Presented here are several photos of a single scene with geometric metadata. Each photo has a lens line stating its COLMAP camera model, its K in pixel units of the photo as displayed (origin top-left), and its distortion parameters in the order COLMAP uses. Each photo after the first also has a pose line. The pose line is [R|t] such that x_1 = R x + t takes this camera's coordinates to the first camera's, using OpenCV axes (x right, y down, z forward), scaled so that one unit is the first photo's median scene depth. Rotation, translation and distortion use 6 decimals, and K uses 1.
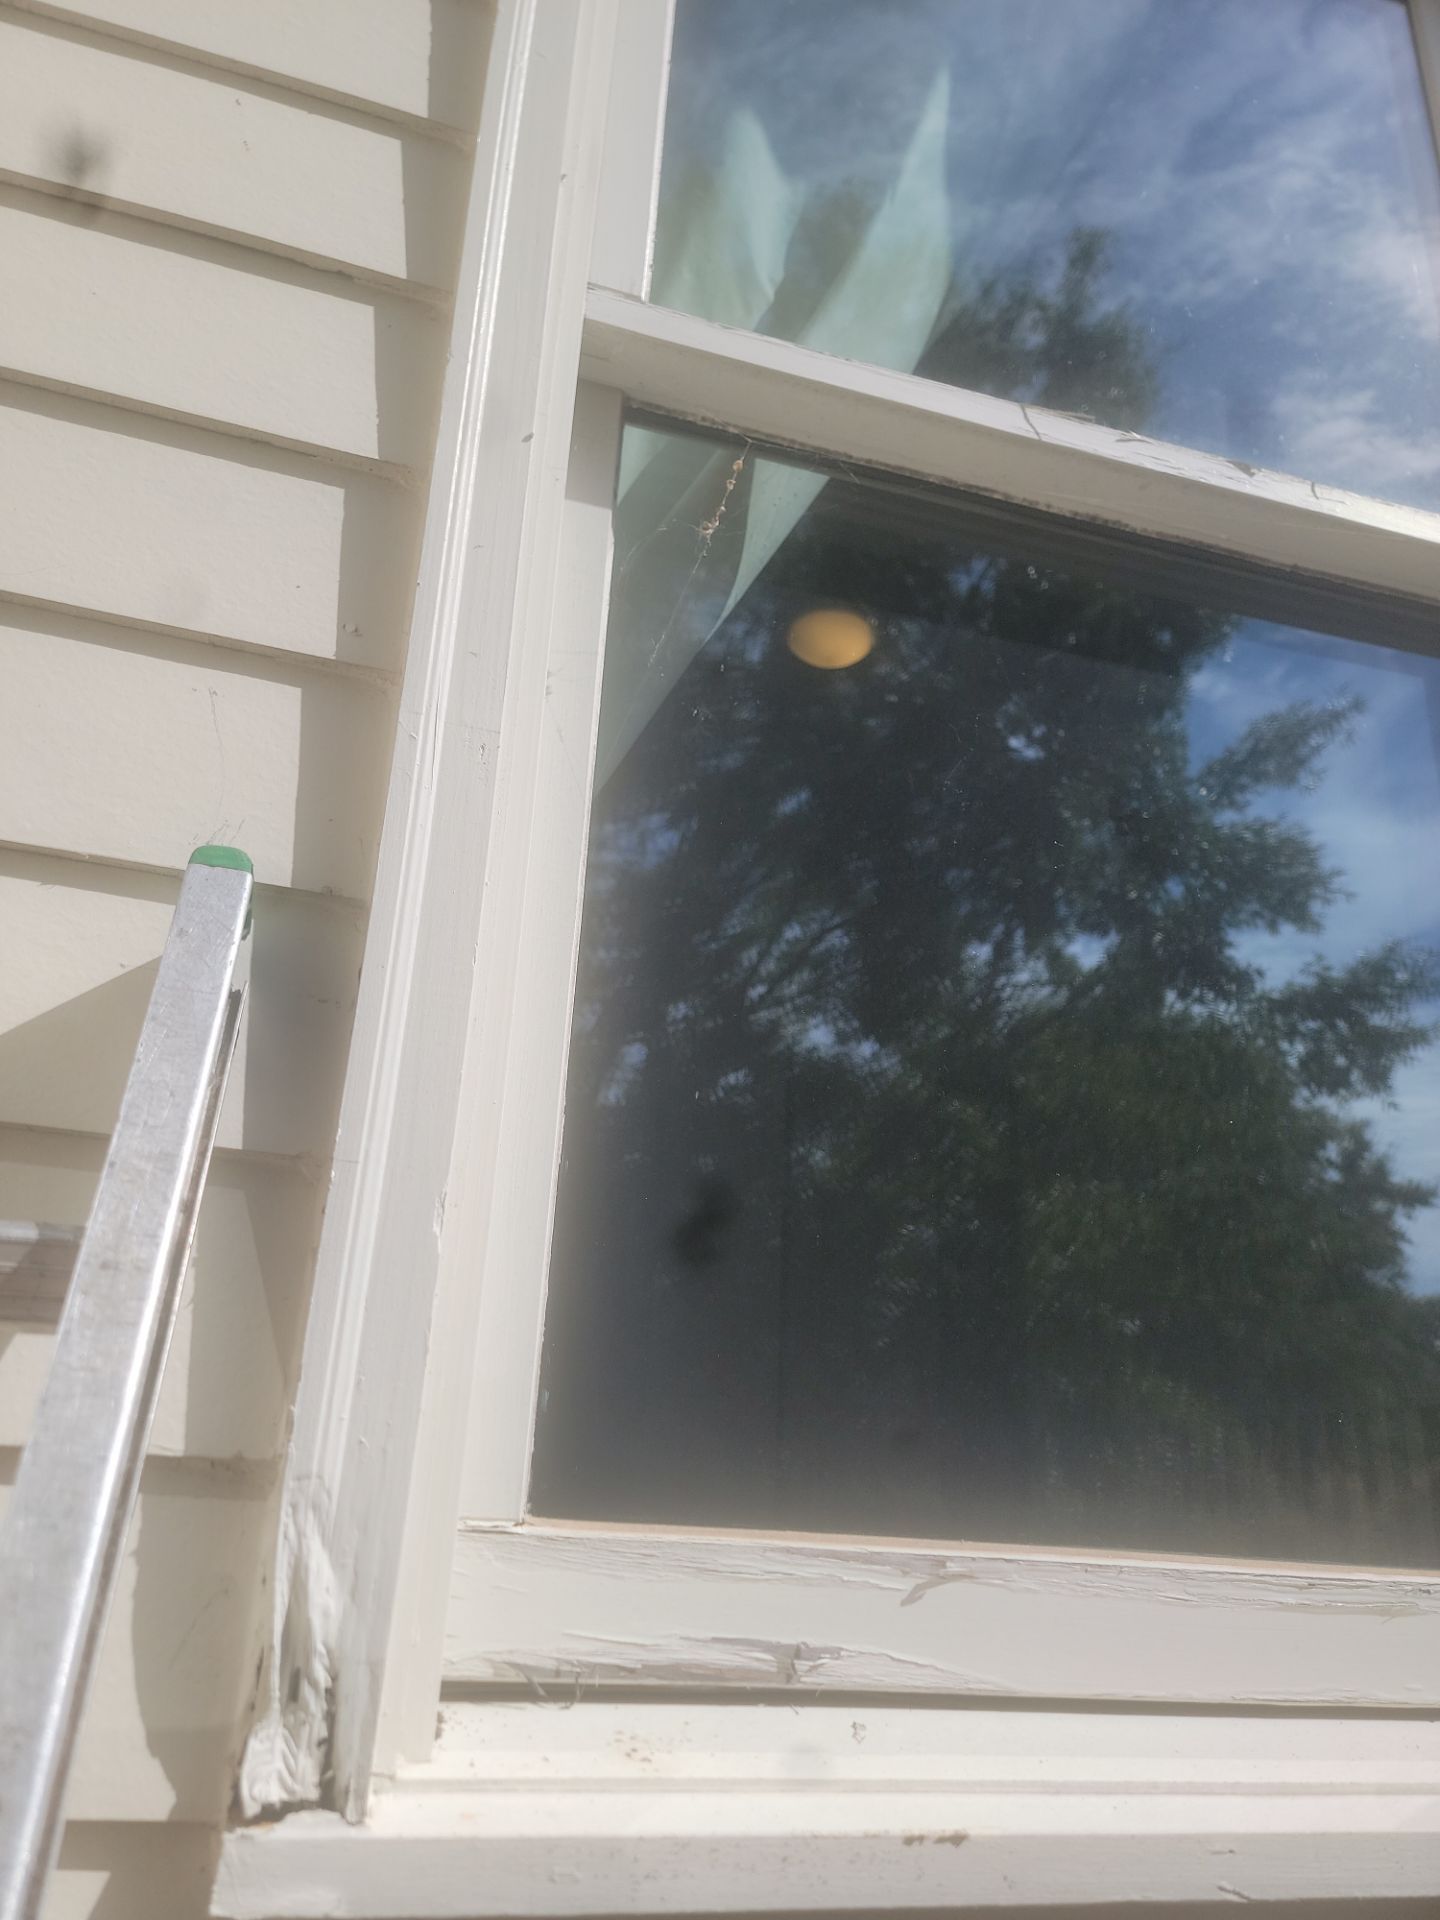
lens RADIAL K [[1342.2, 0, 711.1], [0, 1342.2, 959.3], [0, 0, 1]] dist [0.044066, -0.007261]
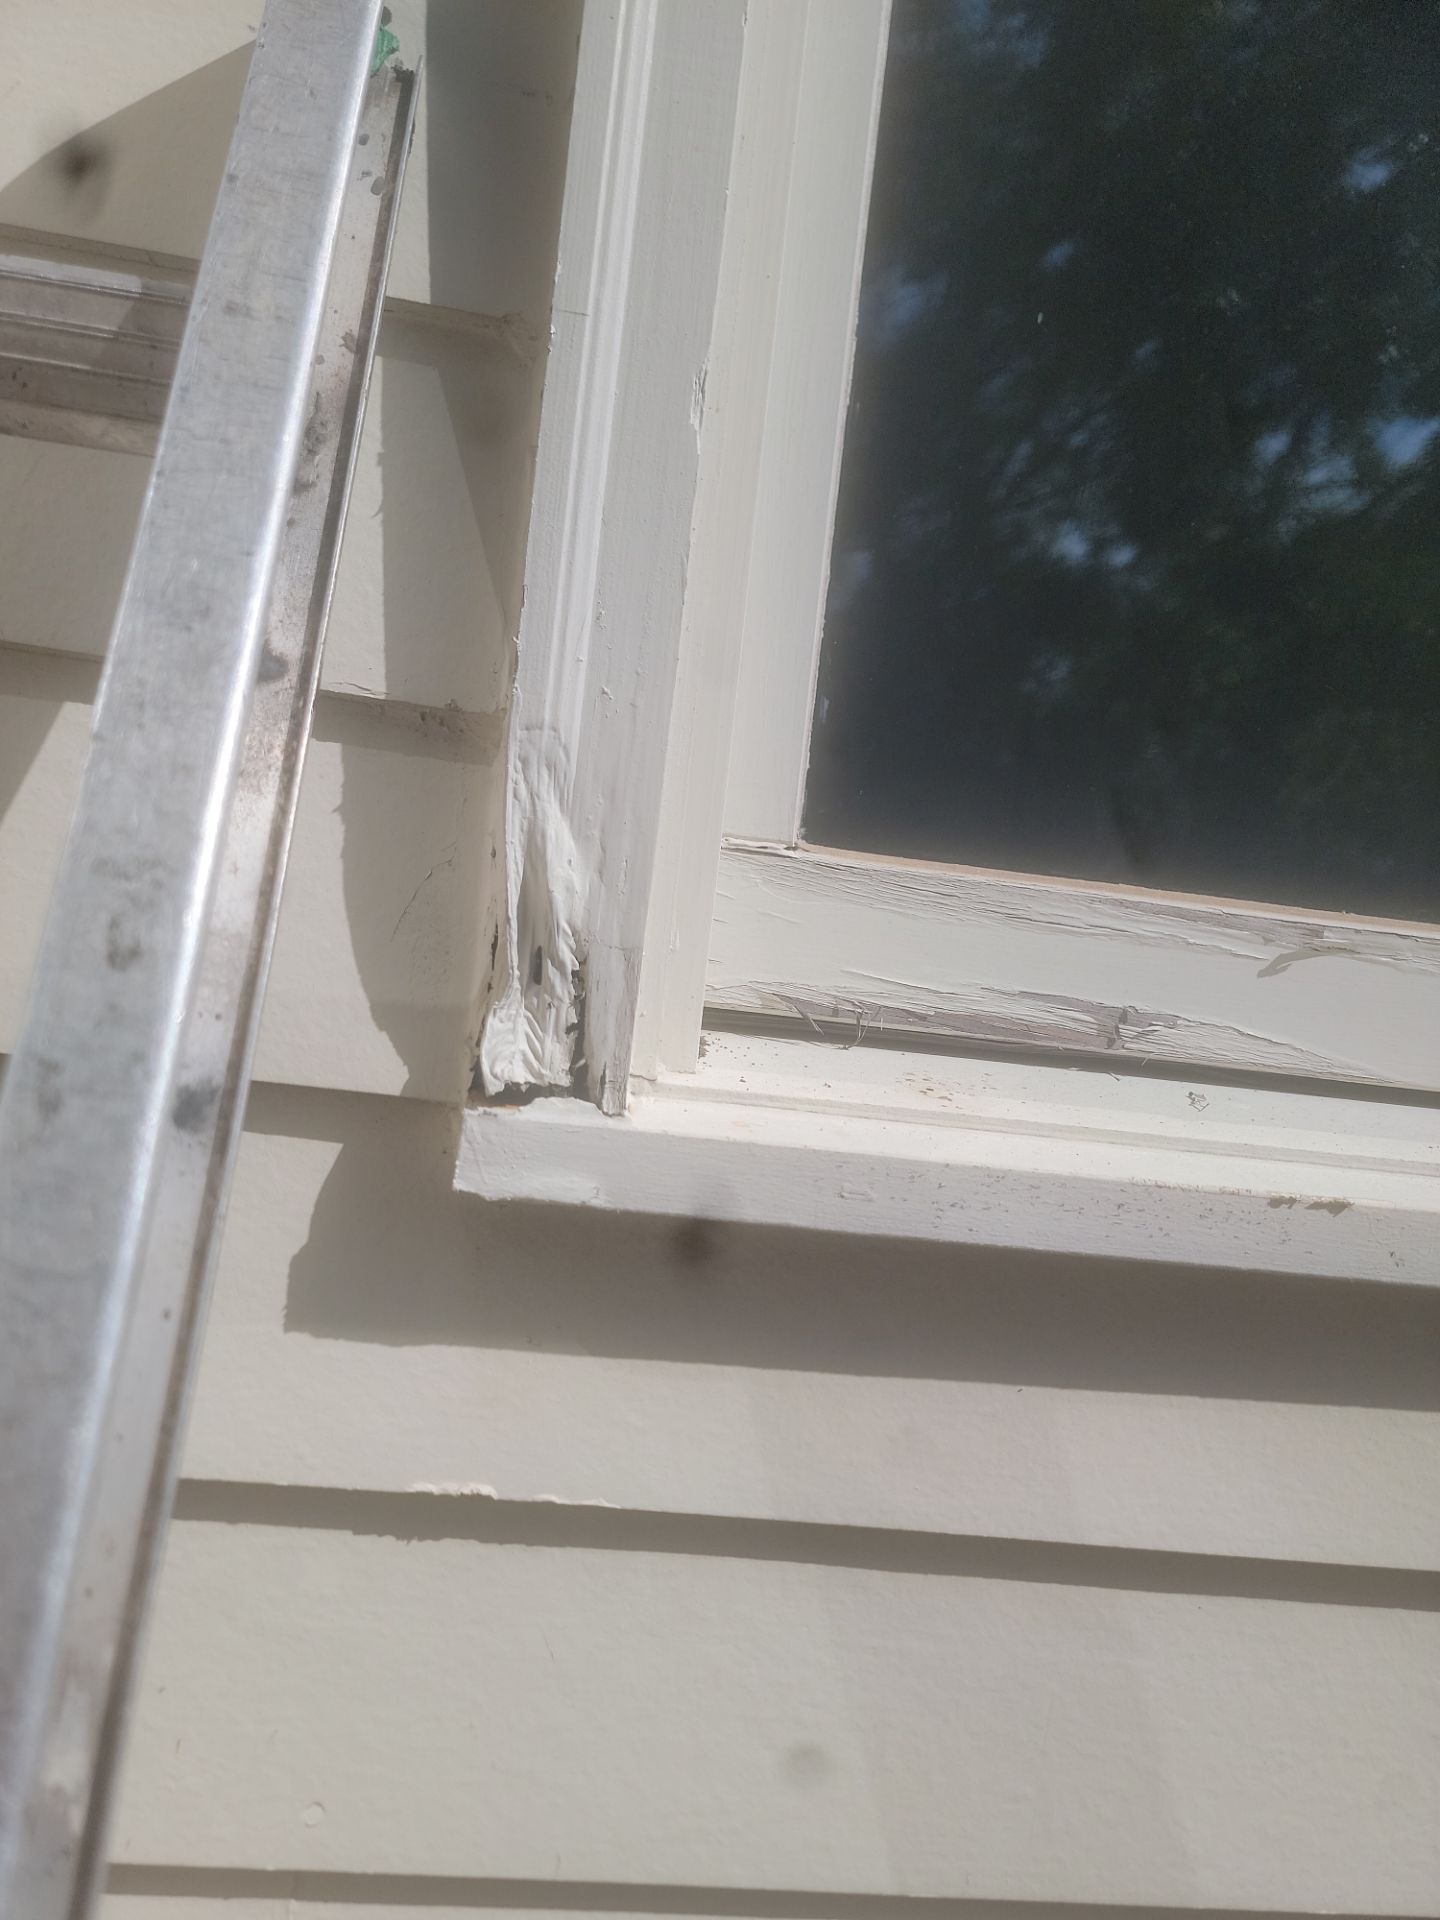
lens RADIAL K [[1342.6, 0, 720.0], [0, 1342.6, 960.0], [0, 0, 1]] dist [0.085487, -0.076291]
pose [[0.988616, 0.054159, -0.140372, -0.076196], [-0.005713, 0.945808, 0.324677, 0.248264], [0.150349, -0.320179, 0.935351, 0.239397]]
